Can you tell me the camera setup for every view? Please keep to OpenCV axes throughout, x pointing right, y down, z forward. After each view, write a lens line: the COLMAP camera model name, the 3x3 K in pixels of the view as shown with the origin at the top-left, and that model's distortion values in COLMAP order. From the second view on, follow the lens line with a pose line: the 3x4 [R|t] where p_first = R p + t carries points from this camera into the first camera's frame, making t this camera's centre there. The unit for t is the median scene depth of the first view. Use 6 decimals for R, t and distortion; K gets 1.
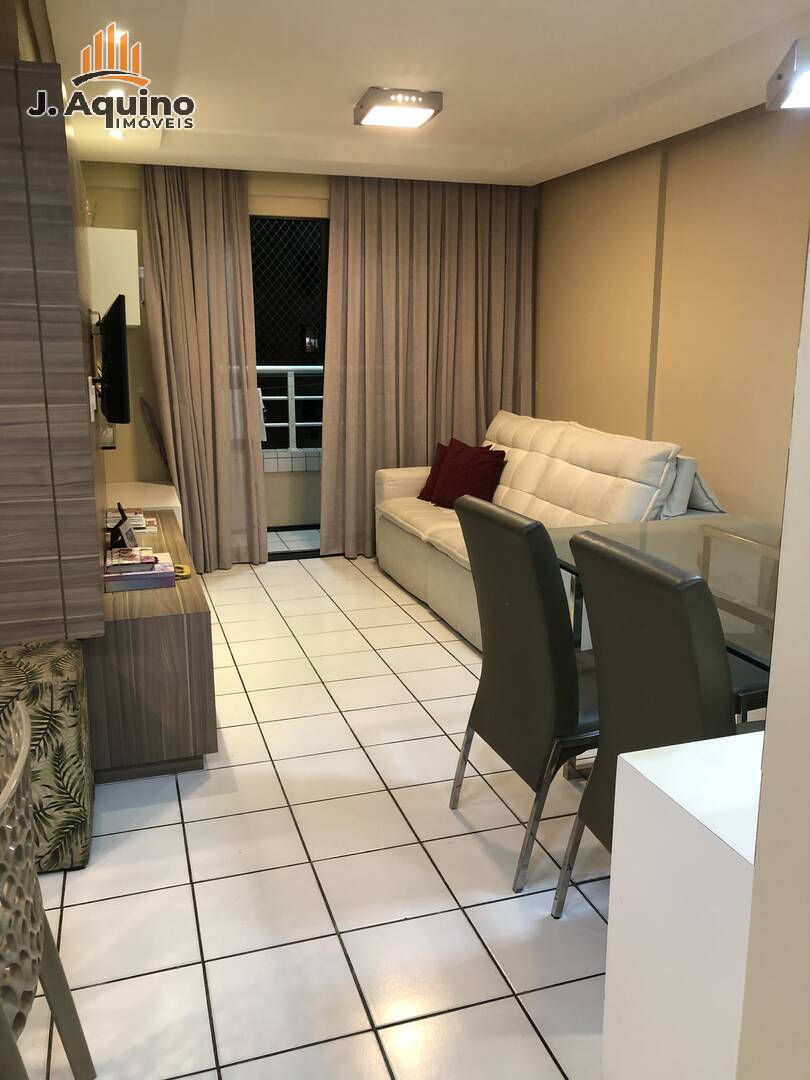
lens RADIAL K [[886.0, 0, 414.1], [0, 886.0, 509.1], [0, 0, 1]] dist [0.028607, -0.035877]
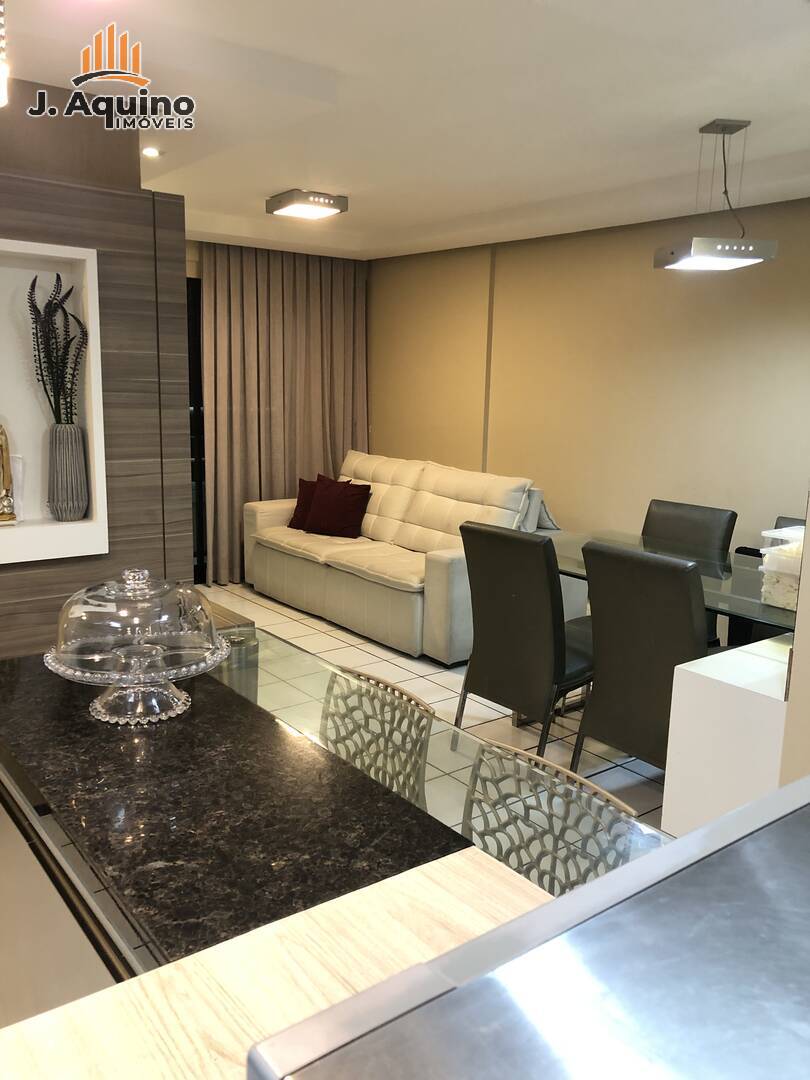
lens RADIAL K [[886.0, 0, 406.2], [0, 886.0, 512.6], [0, 0, 1]] dist [0.028607, -0.035877]
pose [[0.942181, -0.026562, 0.334050, -0.302613], [0.035123, 0.999191, -0.019614, -0.003926], [-0.333259, 0.030212, 0.942351, -0.168842]]
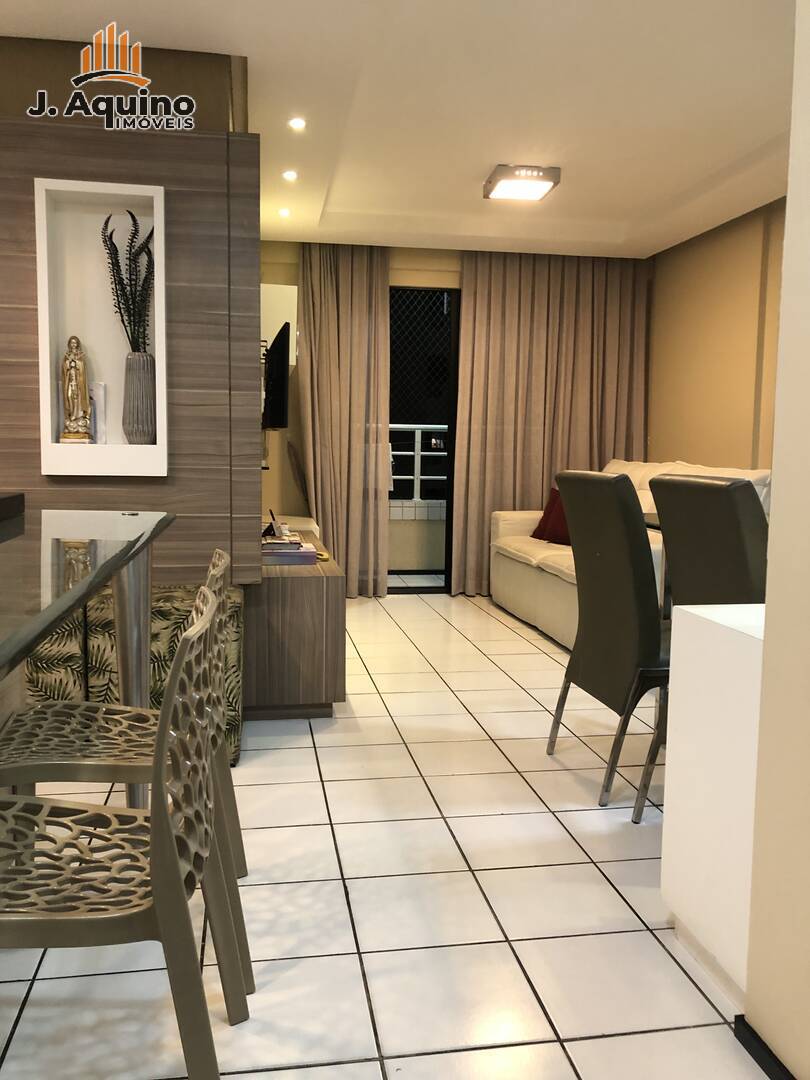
lens RADIAL K [[886.0, 0, 395.6], [0, 886.0, 506.2], [0, 0, 1]] dist [0.028607, -0.035877]
pose [[0.987106, 0.026878, -0.157794, 0.013346], [-0.045647, 0.992135, -0.116556, 0.107657], [0.153420, 0.122256, 0.980569, -0.107503]]
